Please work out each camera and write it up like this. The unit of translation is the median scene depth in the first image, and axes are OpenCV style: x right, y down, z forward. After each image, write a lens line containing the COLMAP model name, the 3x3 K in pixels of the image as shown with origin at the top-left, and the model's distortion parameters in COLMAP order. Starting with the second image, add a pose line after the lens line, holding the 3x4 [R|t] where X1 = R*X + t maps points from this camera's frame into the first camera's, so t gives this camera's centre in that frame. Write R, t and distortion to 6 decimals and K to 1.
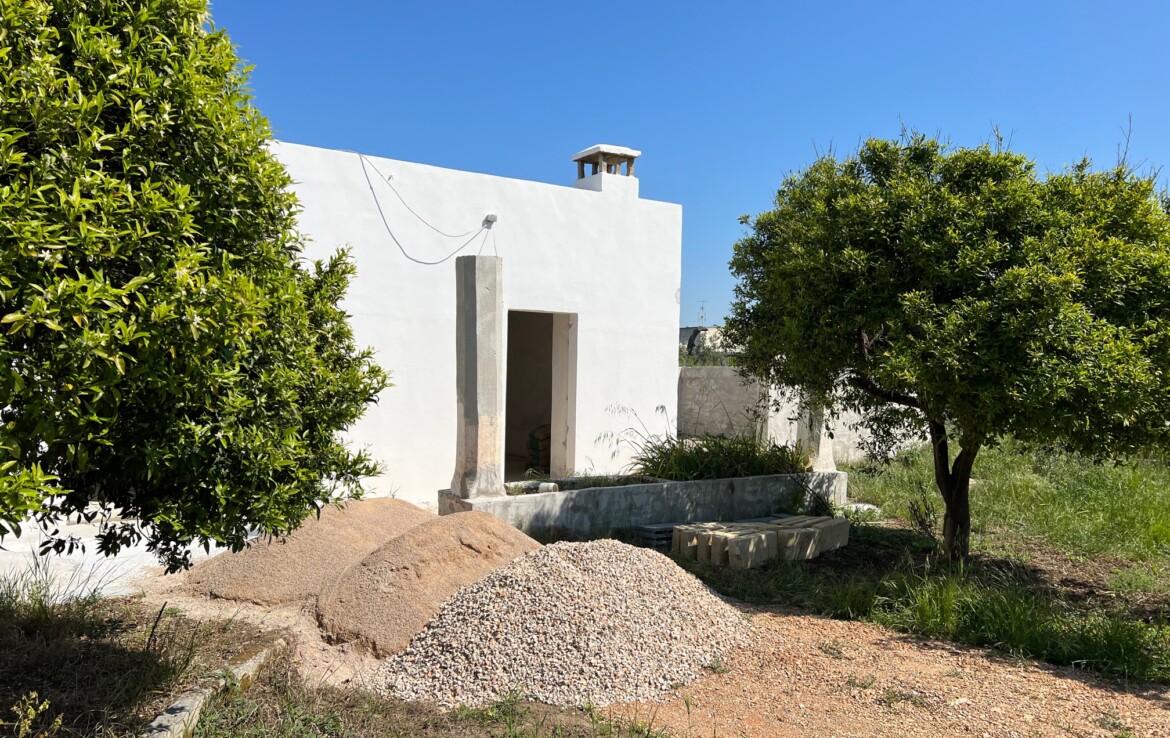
lens RADIAL K [[880.1, 0, 590.4], [0, 880.1, 371.6], [0, 0, 1]] dist [0.097335, -0.069271]
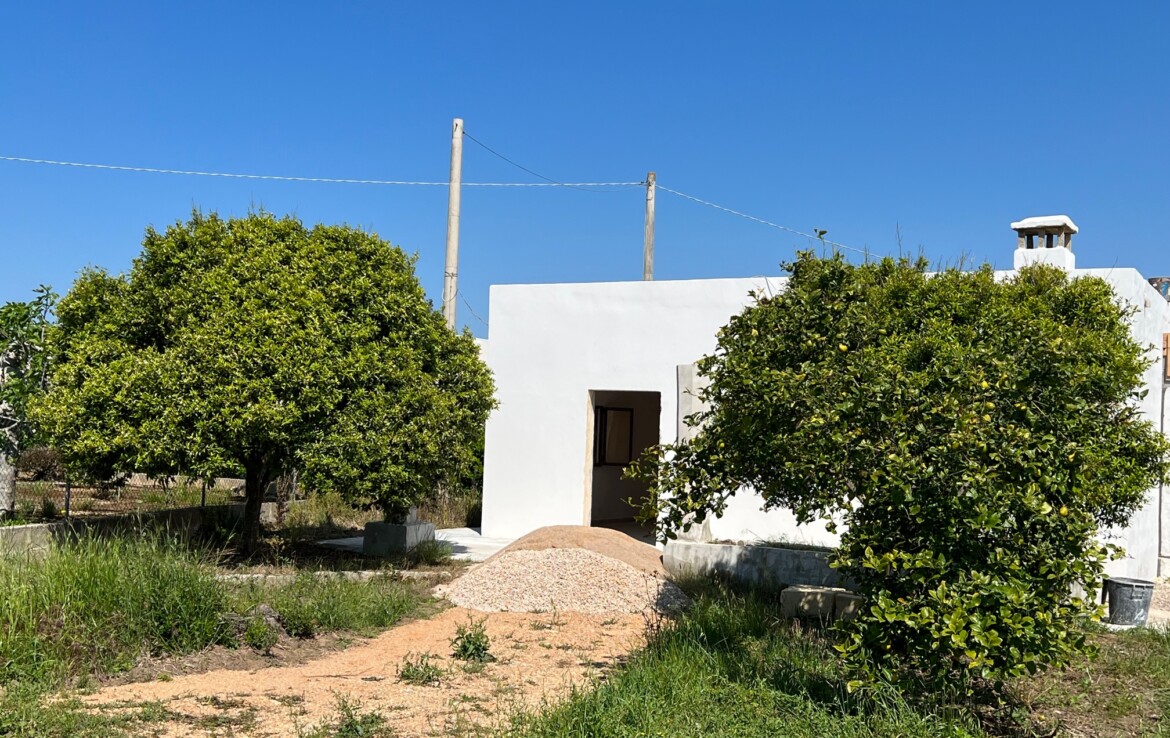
lens RADIAL K [[1361.2, 0, 585.0], [0, 1361.2, 369.0], [0, 0, 1]] dist [0.182059, 0.014415]
pose [[0.463786, -0.038508, -0.885110, 1.370011], [-0.036166, 0.997399, -0.062344, 0.011321], [0.885209, 0.060925, 0.461187, -0.099599]]
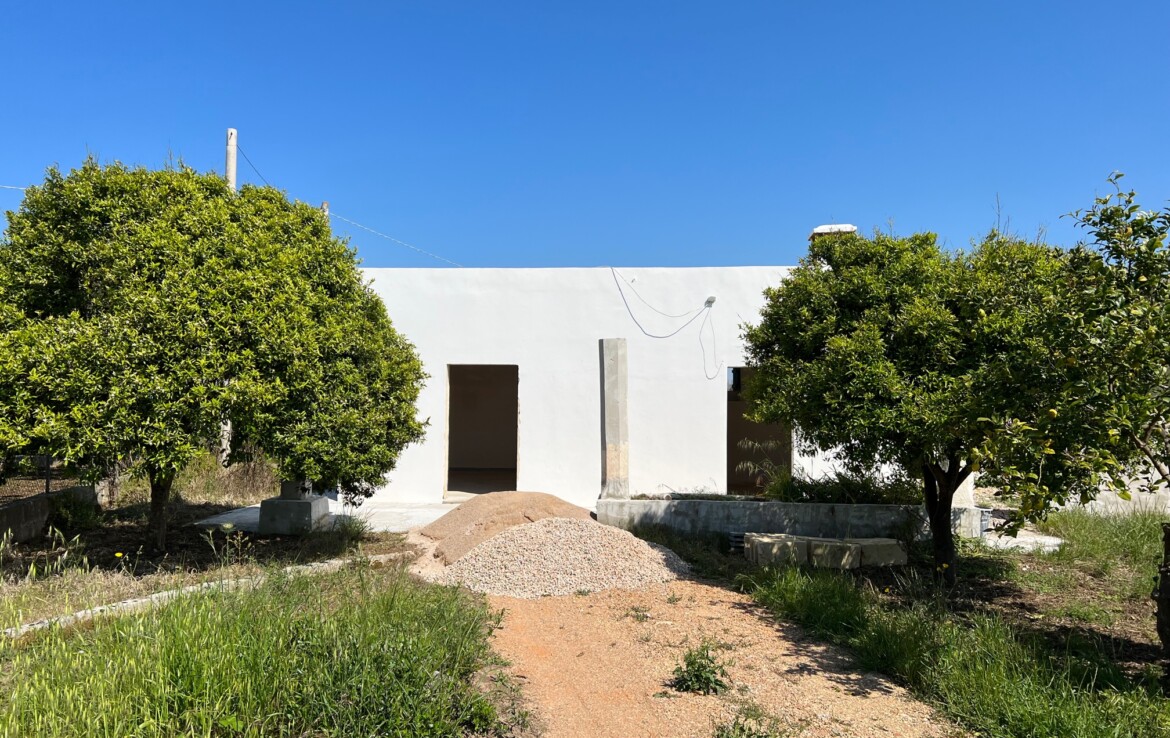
lens RADIAL K [[880.1, 0, 590.4], [0, 880.1, 371.6], [0, 0, 1]] dist [0.097335, -0.069271]
pose [[0.785825, -0.032046, -0.617618, 0.632889], [0.000230, 0.998672, -0.051525, 0.002718], [0.618449, 0.040347, 0.784788, -0.163778]]
